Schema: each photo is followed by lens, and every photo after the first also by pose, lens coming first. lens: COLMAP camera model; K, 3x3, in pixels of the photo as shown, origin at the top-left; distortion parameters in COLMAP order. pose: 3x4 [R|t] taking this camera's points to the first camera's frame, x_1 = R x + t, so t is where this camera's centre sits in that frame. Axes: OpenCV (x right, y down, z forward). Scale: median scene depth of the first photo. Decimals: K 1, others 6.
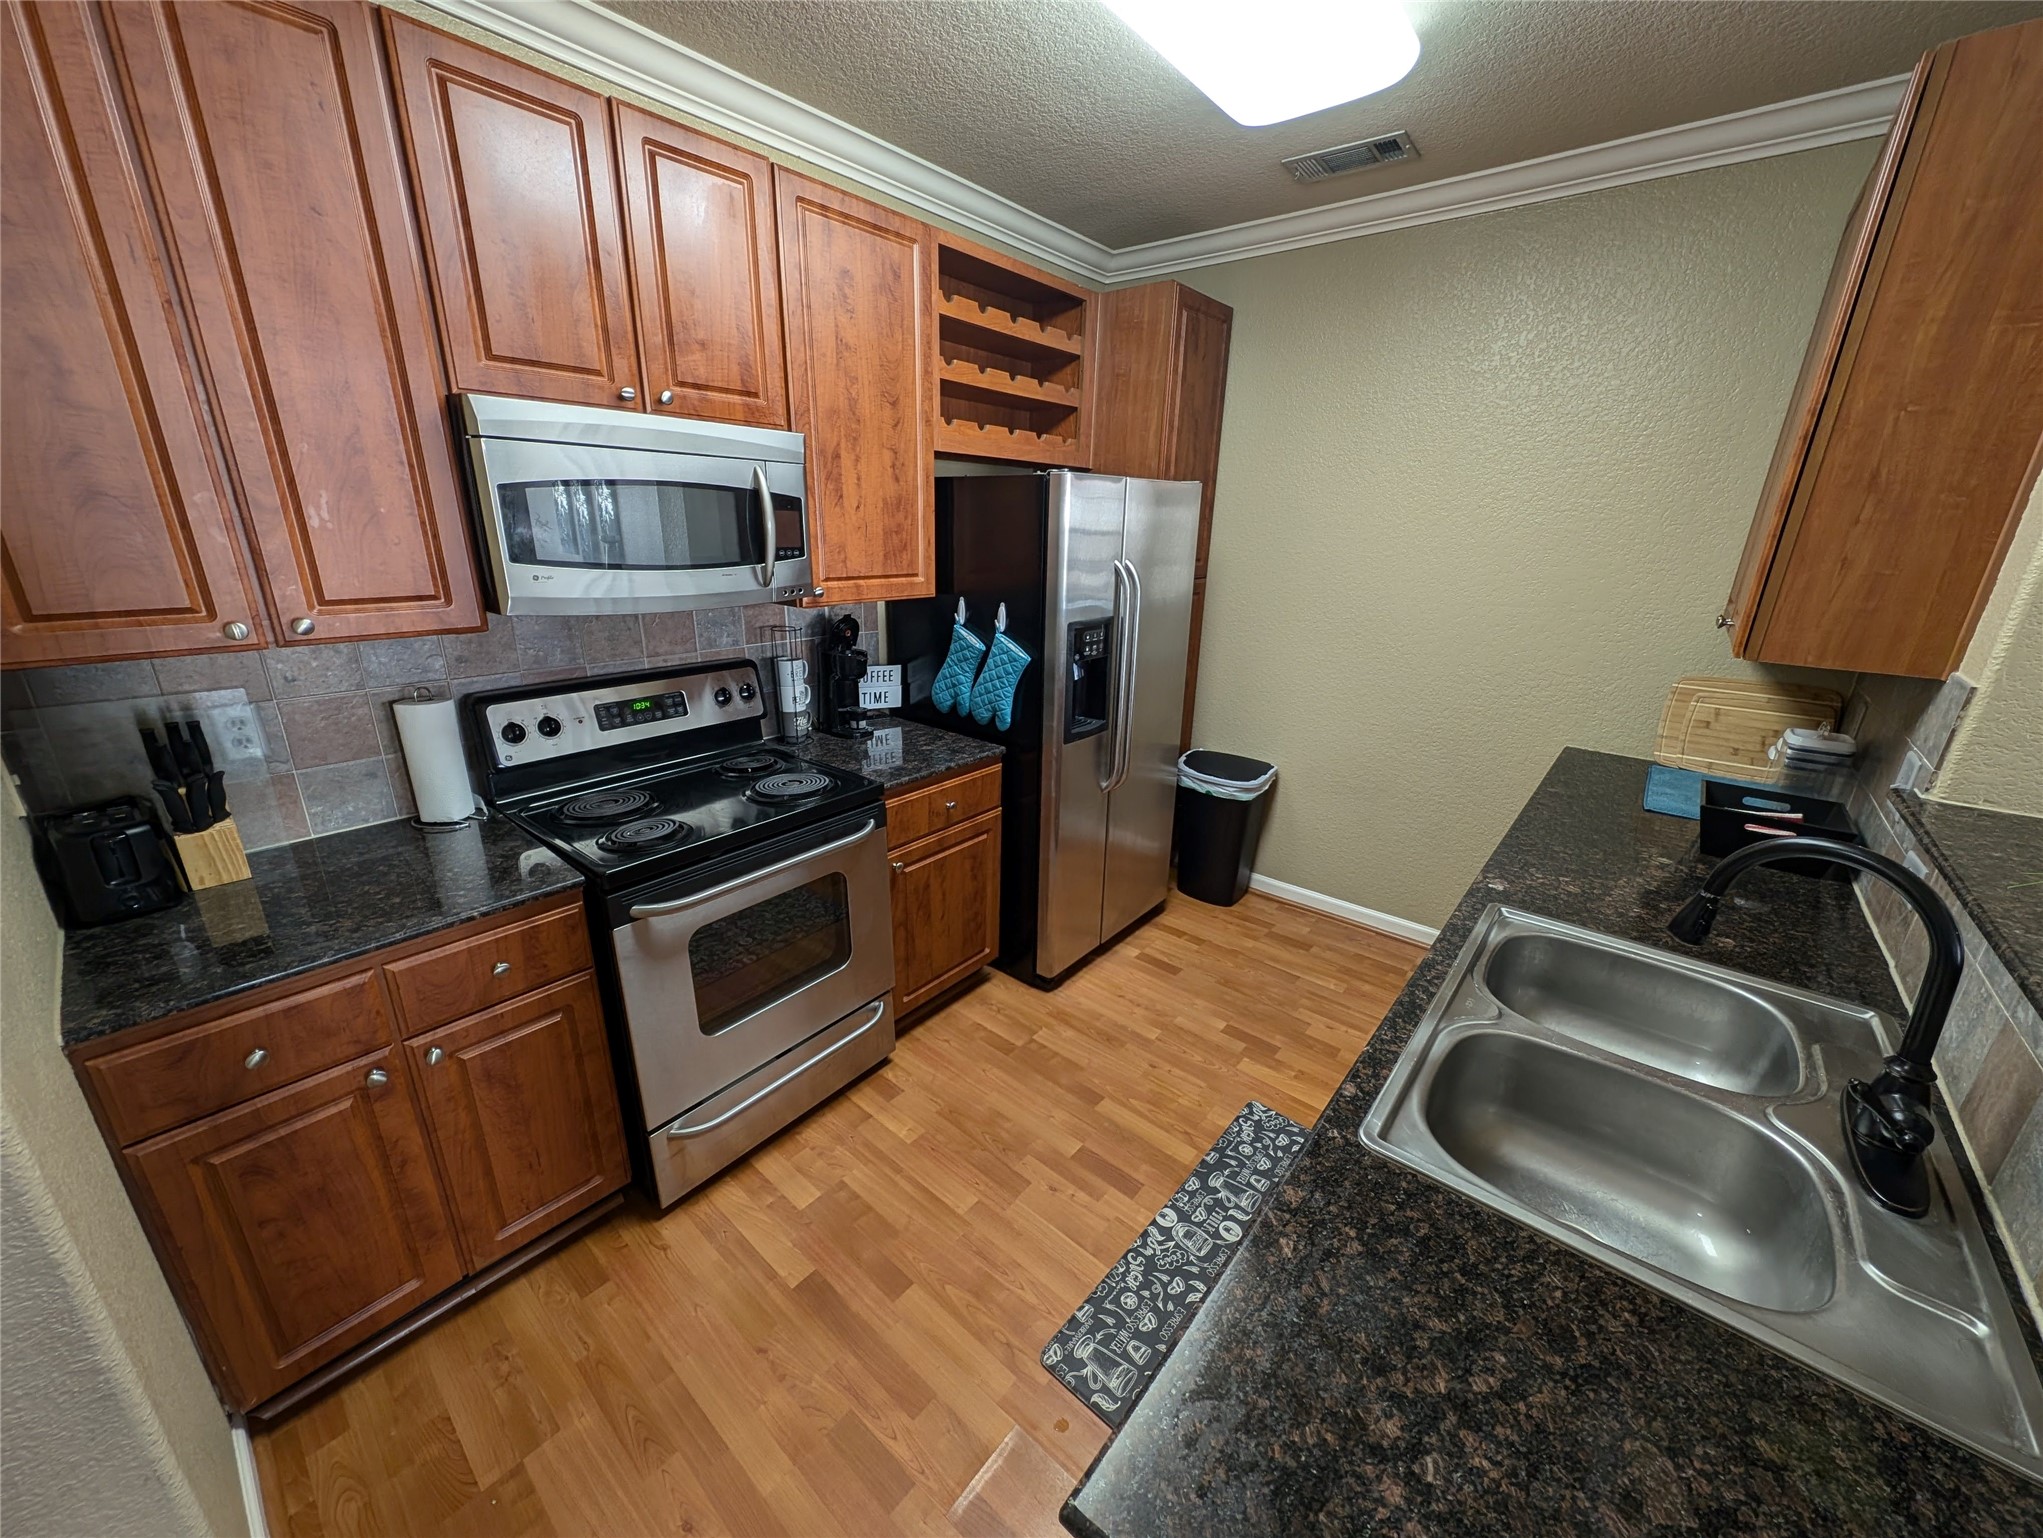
lens RADIAL K [[763.4, 0, 1021.2], [0, 763.4, 769.1], [0, 0, 1]] dist [0.002928, -0.001715]
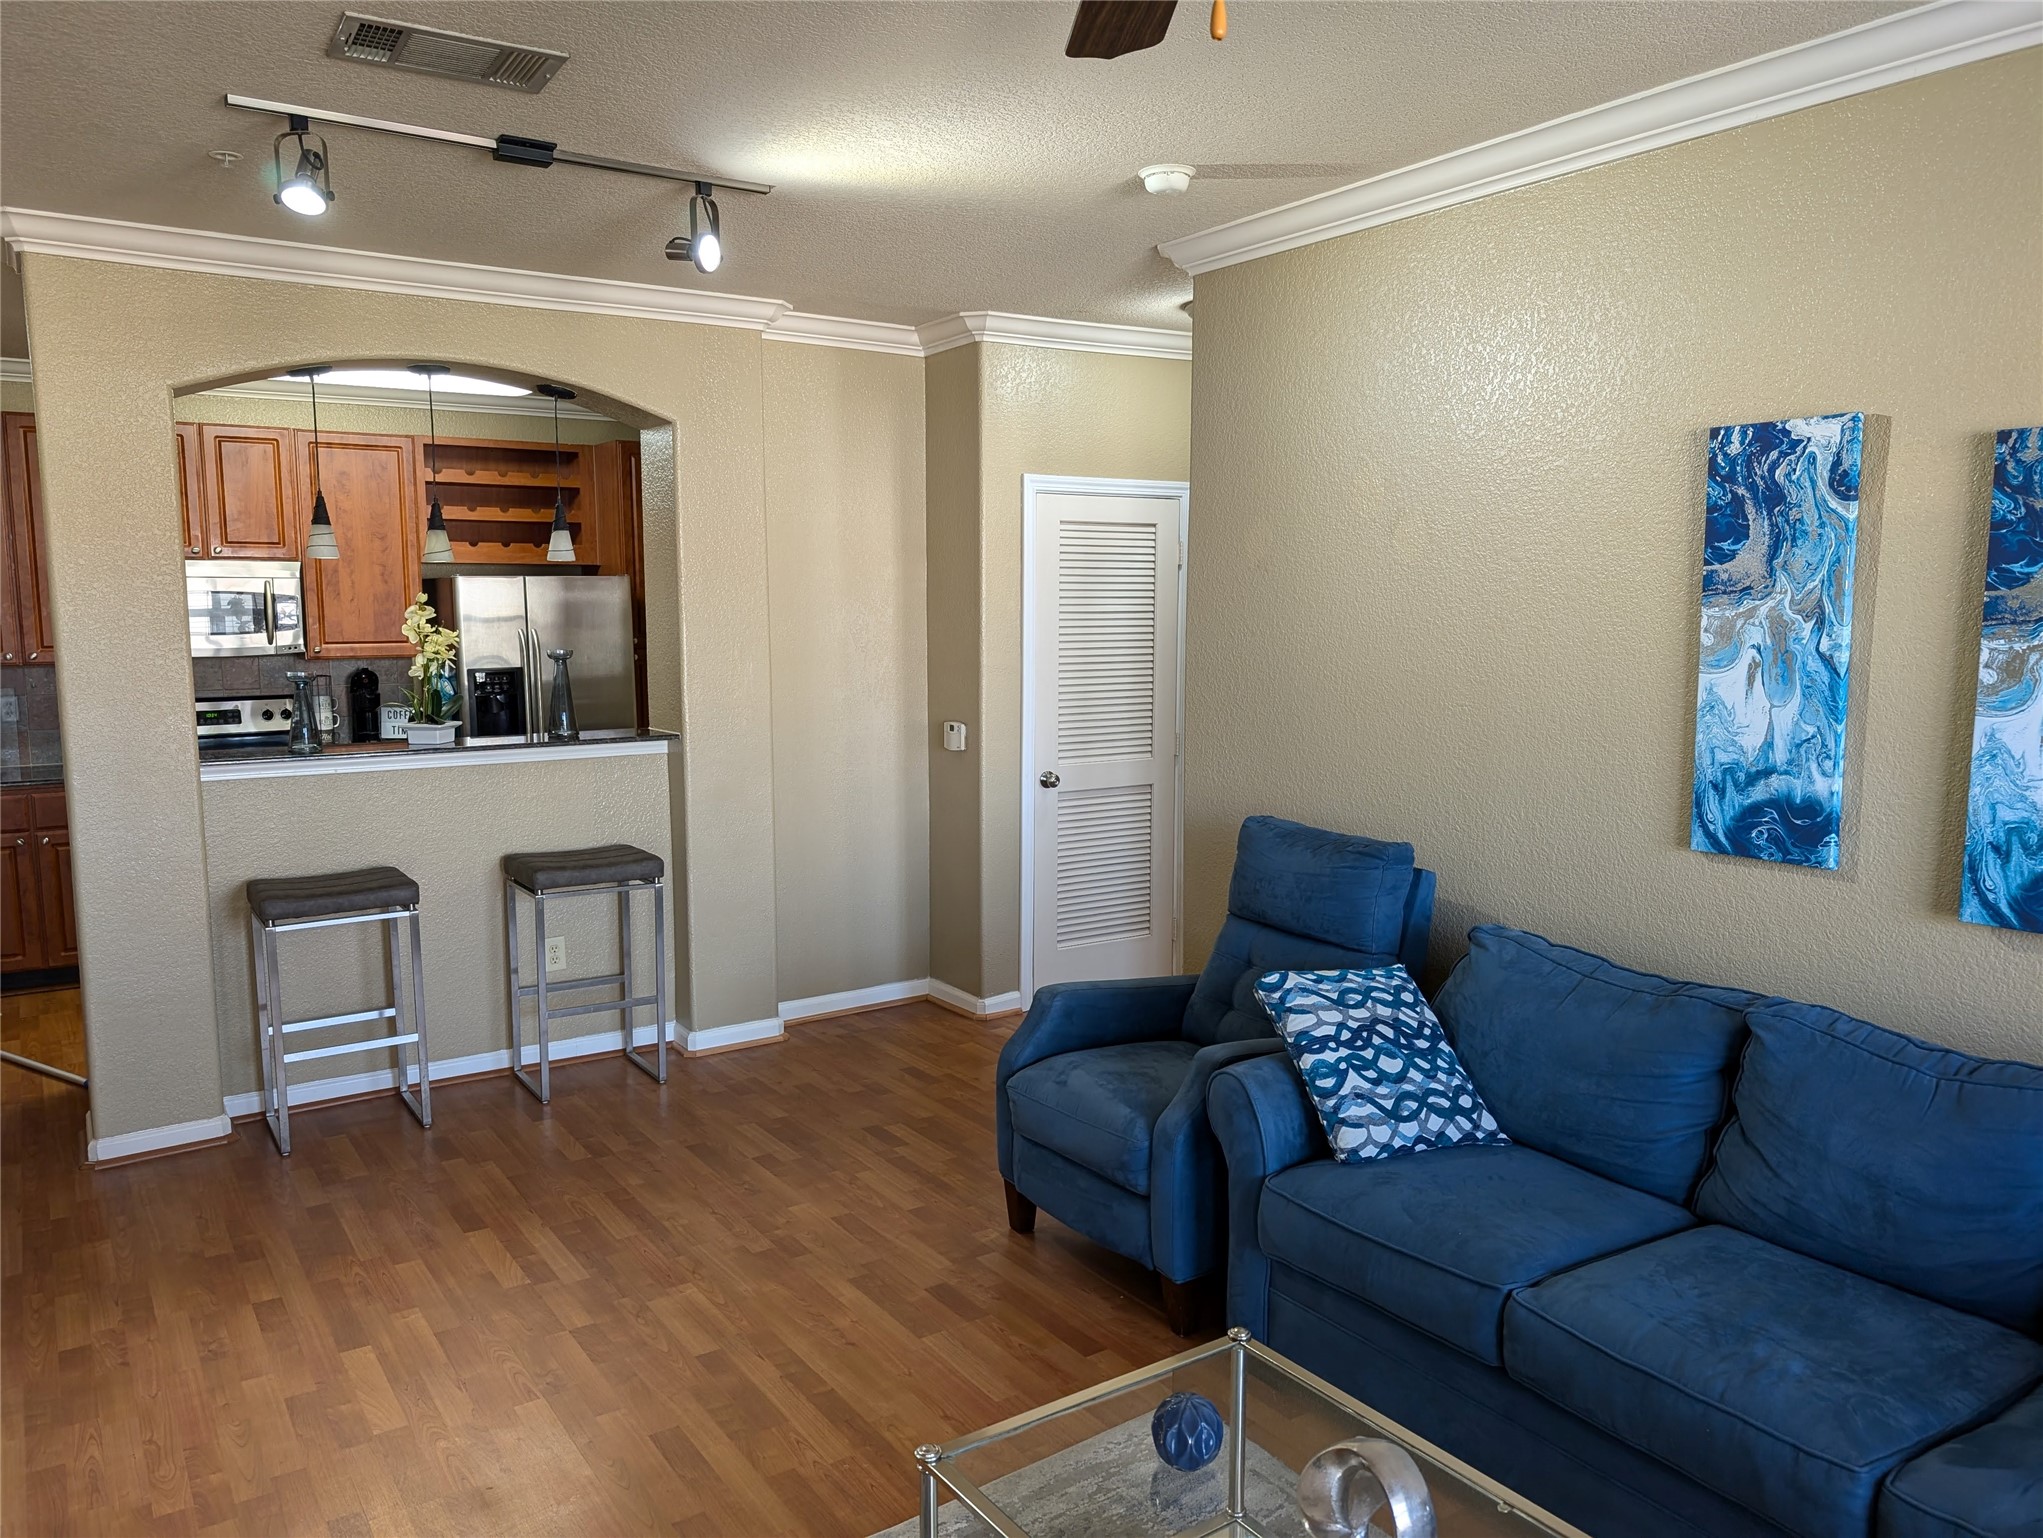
lens RADIAL K [[1470.4, 0, 1006.3], [0, 1470.4, 770.2], [0, 0, 1]] dist [0.026938, -0.026339]
pose [[0.961232, 0.005401, -0.275686, 2.240519], [-0.061511, 0.978814, -0.195294, 0.605157], [0.268791, 0.204680, 0.941200, -1.693370]]
